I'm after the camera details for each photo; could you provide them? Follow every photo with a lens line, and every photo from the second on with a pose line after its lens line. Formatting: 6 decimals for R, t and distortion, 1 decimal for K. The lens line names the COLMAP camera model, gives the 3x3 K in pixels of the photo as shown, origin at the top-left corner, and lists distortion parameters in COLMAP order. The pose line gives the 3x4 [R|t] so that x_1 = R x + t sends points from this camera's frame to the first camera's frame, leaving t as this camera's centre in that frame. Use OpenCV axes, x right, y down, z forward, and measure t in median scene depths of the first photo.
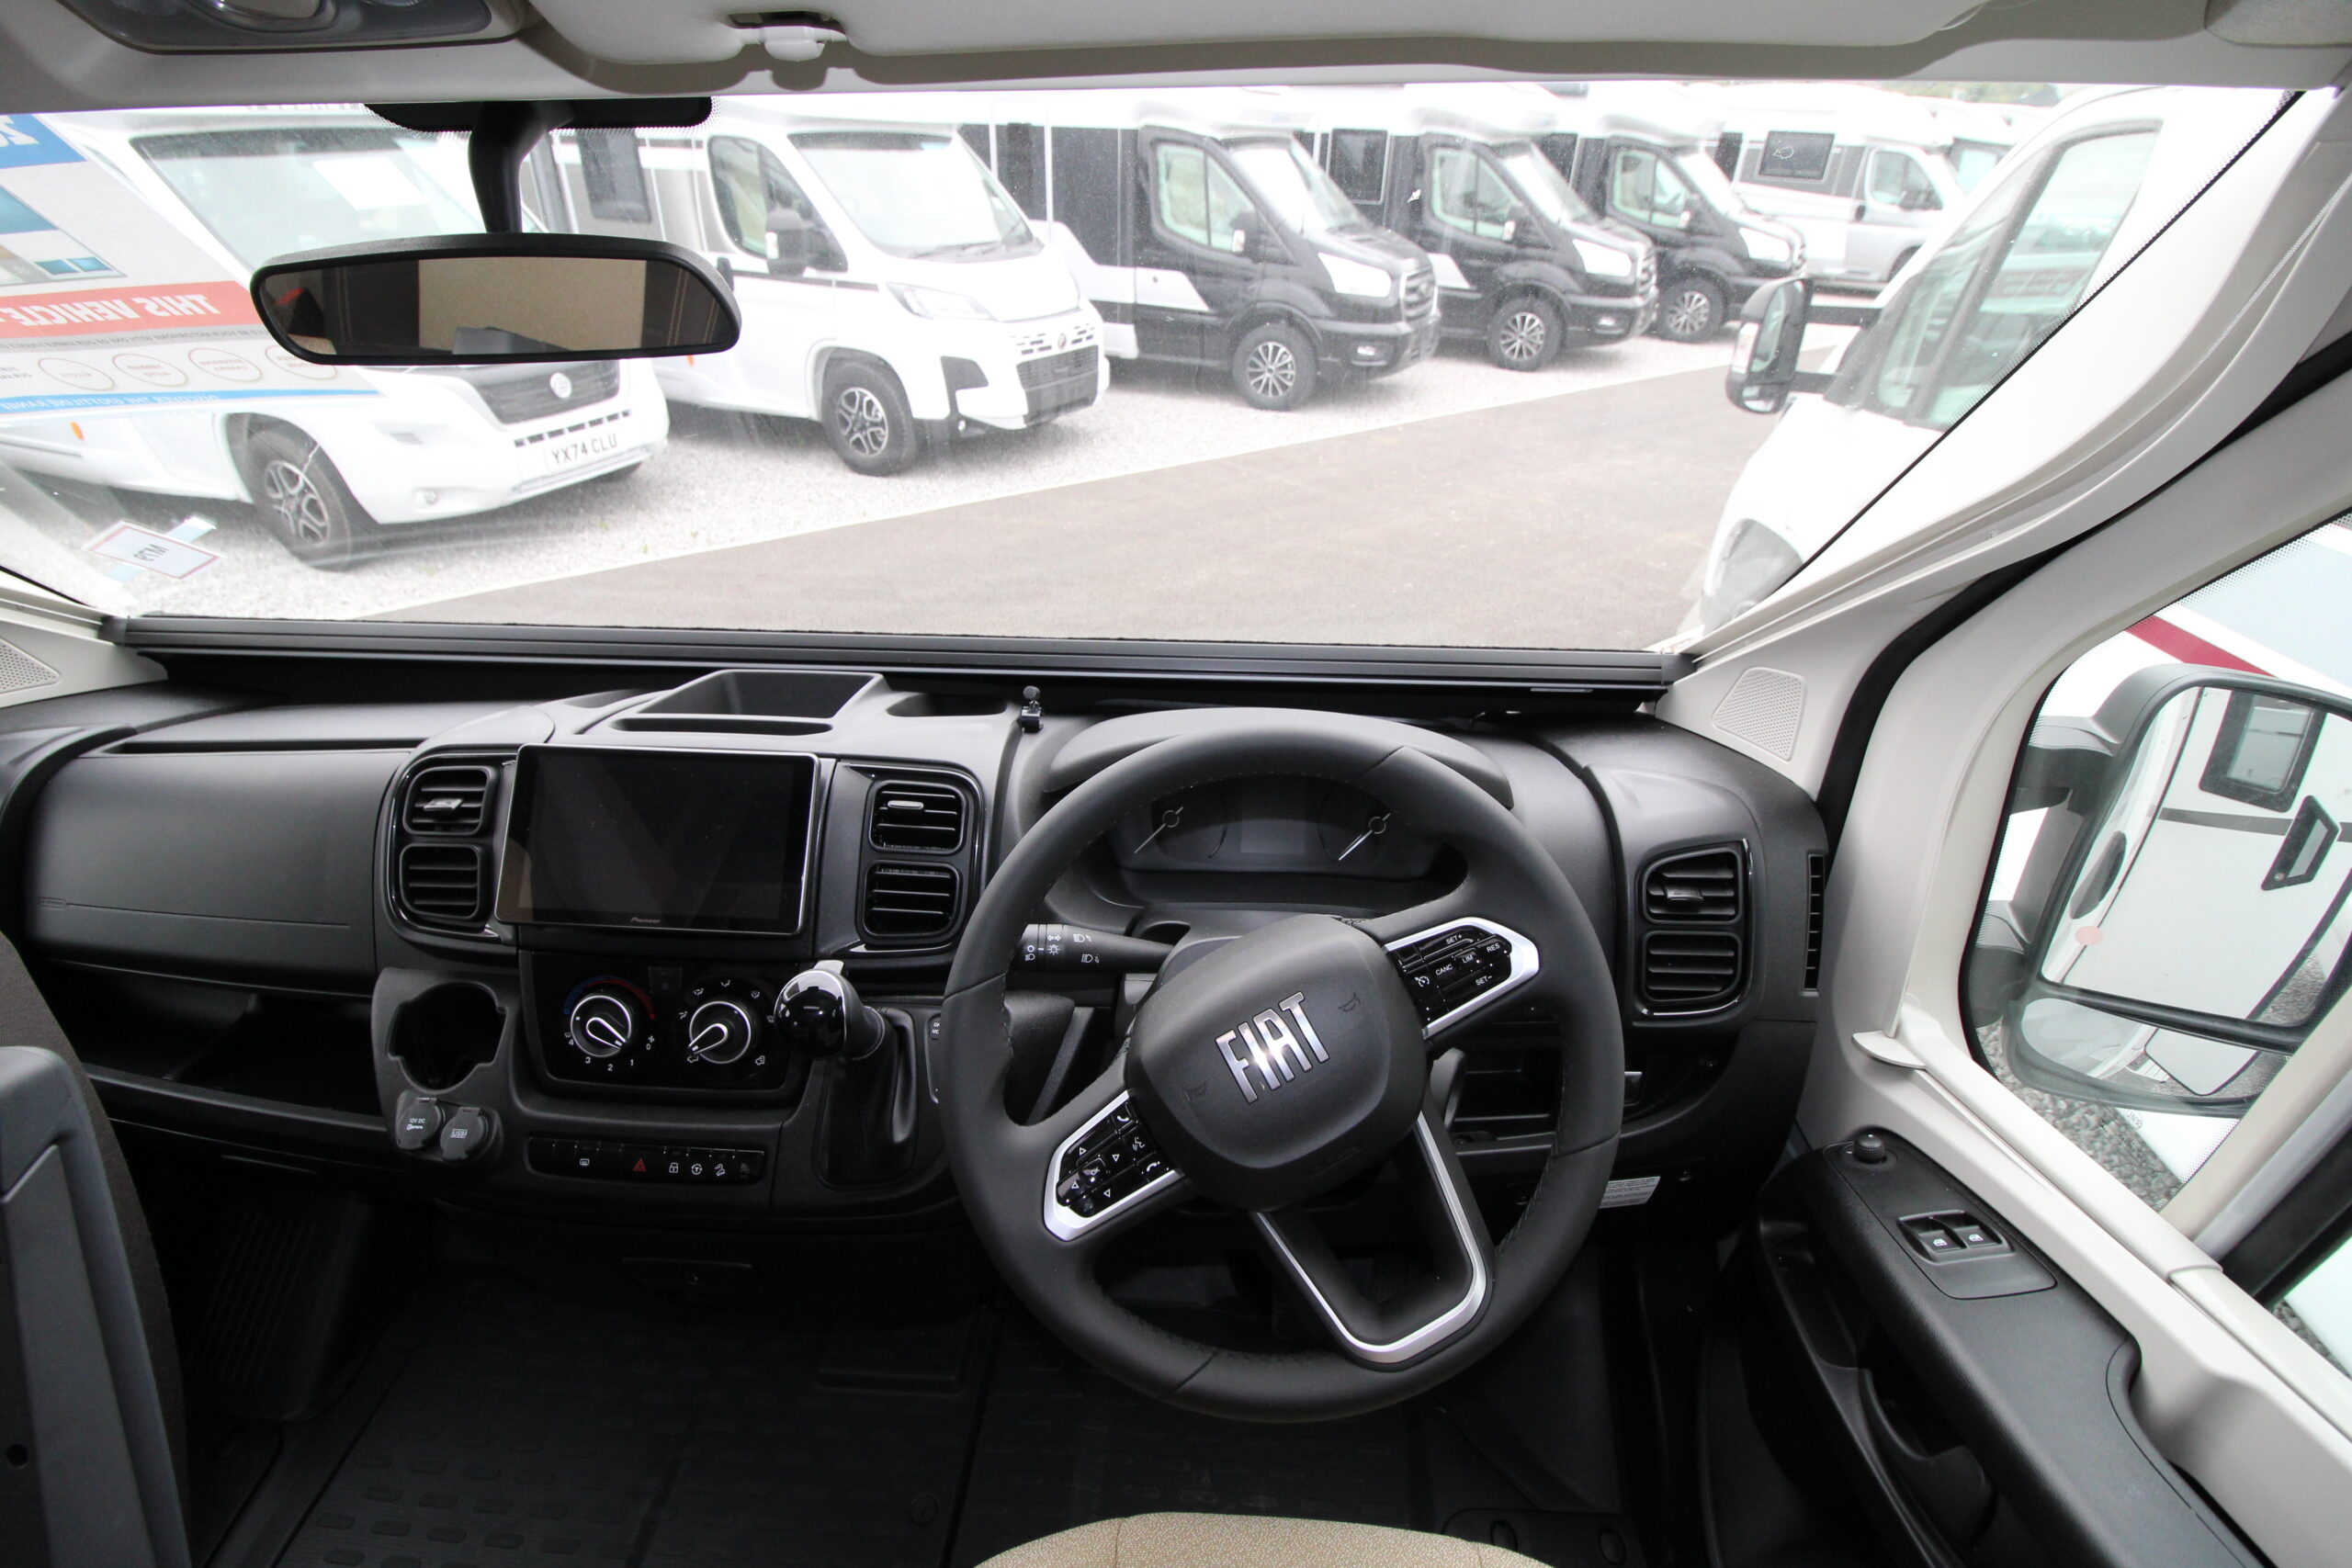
lens RADIAL K [[1099.2, 0, 1176.9], [0, 1099.2, 784.8], [0, 0, 1]] dist [-0.016223, -0.004168]
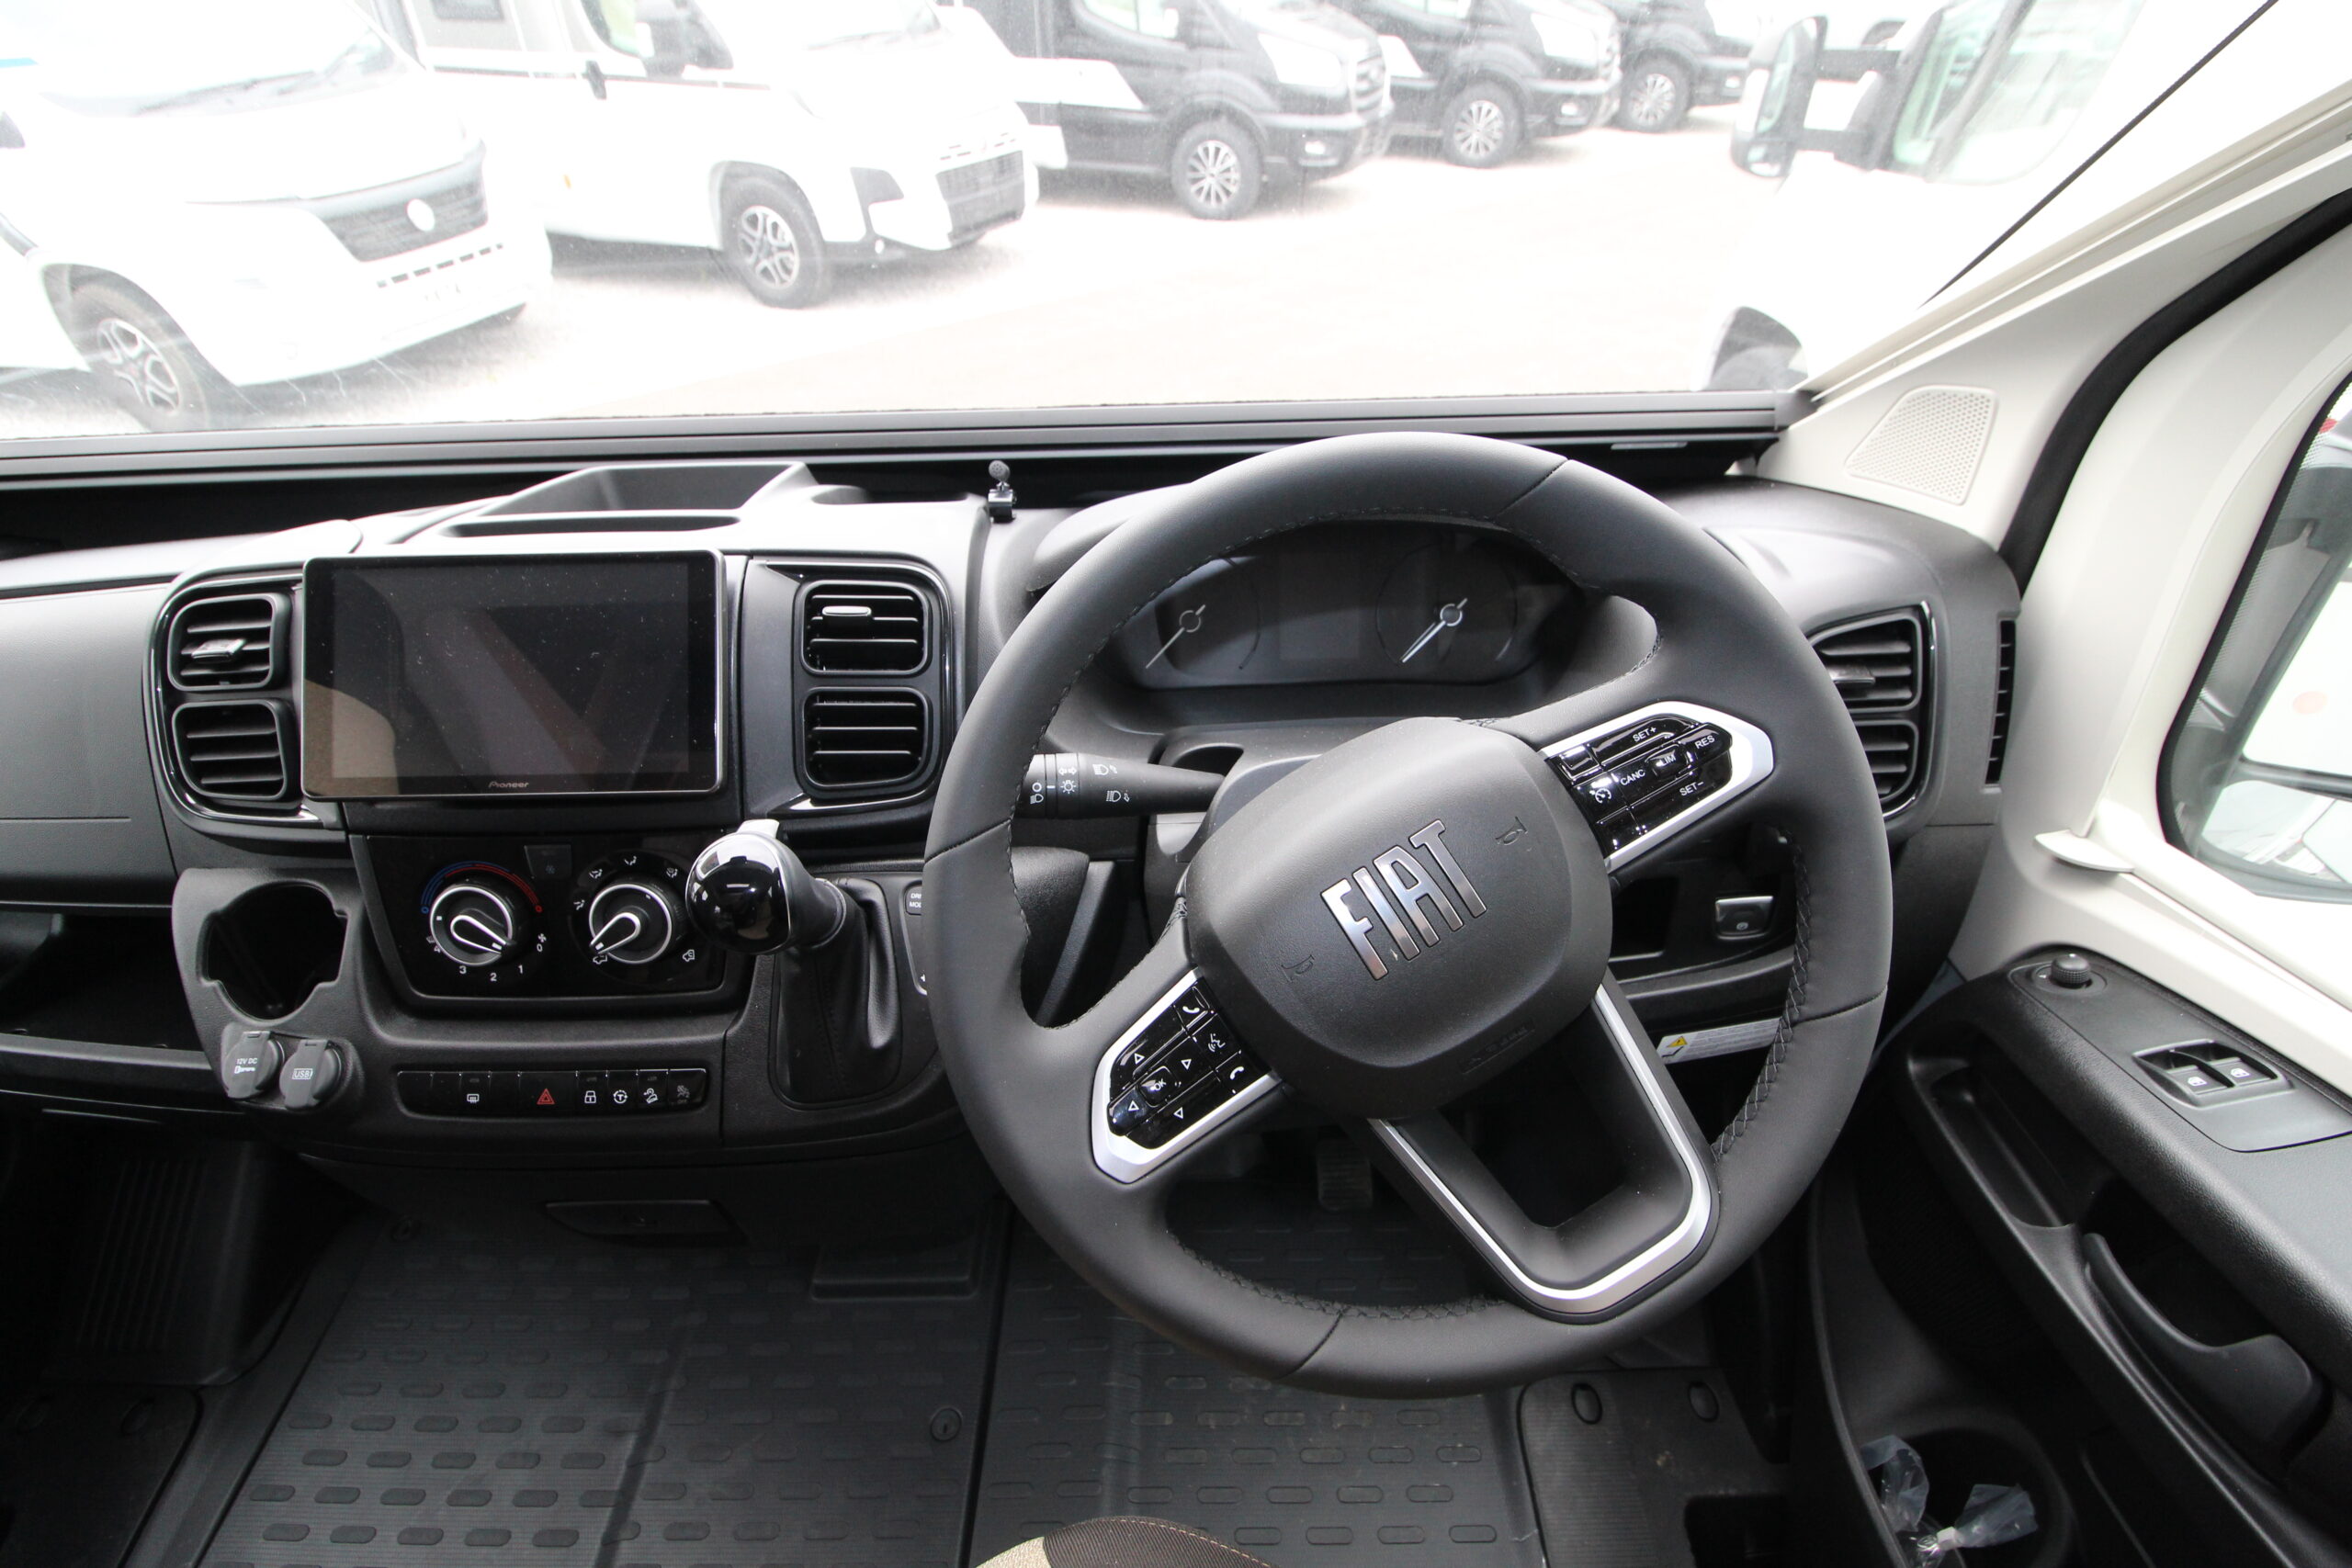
lens RADIAL K [[1099.2, 0, 1201.1], [0, 1099.2, 791.5], [0, 0, 1]] dist [-0.016223, -0.004168]
pose [[0.996834, -0.058910, 0.053398, -0.050975], [0.050741, 0.988393, 0.143191, 0.042468], [-0.061213, -0.140028, 0.988254, 0.216975]]
